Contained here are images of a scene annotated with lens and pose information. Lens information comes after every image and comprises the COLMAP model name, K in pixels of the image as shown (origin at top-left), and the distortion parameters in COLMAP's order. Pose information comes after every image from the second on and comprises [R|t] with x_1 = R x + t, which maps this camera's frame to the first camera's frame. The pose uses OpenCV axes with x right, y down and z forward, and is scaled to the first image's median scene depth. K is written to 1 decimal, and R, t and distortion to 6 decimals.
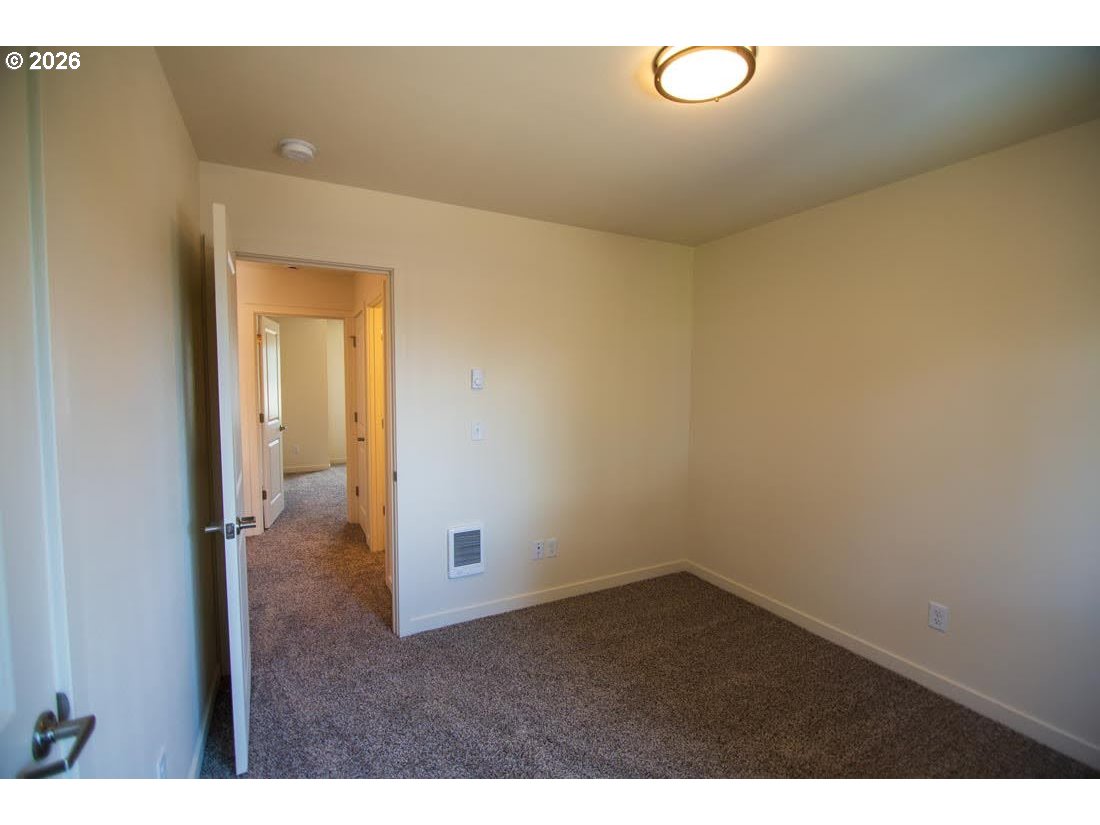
lens RADIAL K [[491.0, 0, 553.9], [0, 491.0, 413.4], [0, 0, 1]] dist [-0.012392, -0.001101]
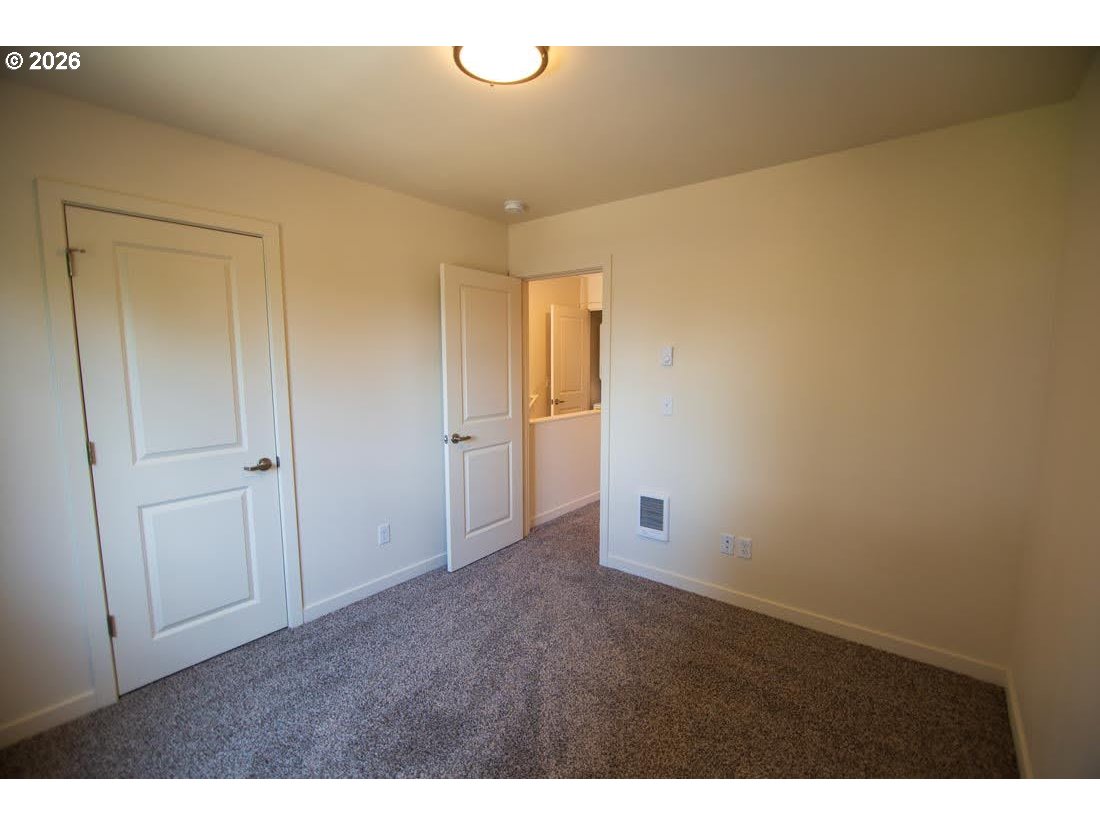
lens RADIAL K [[491.0, 0, 553.9], [0, 491.0, 413.4], [0, 0, 1]] dist [-0.012392, -0.001101]
pose [[0.396011, 0.095956, -0.913218, 0.698257], [-0.055086, 0.995216, 0.080684, -0.019064], [0.916592, 0.018354, 0.399403, 0.364434]]
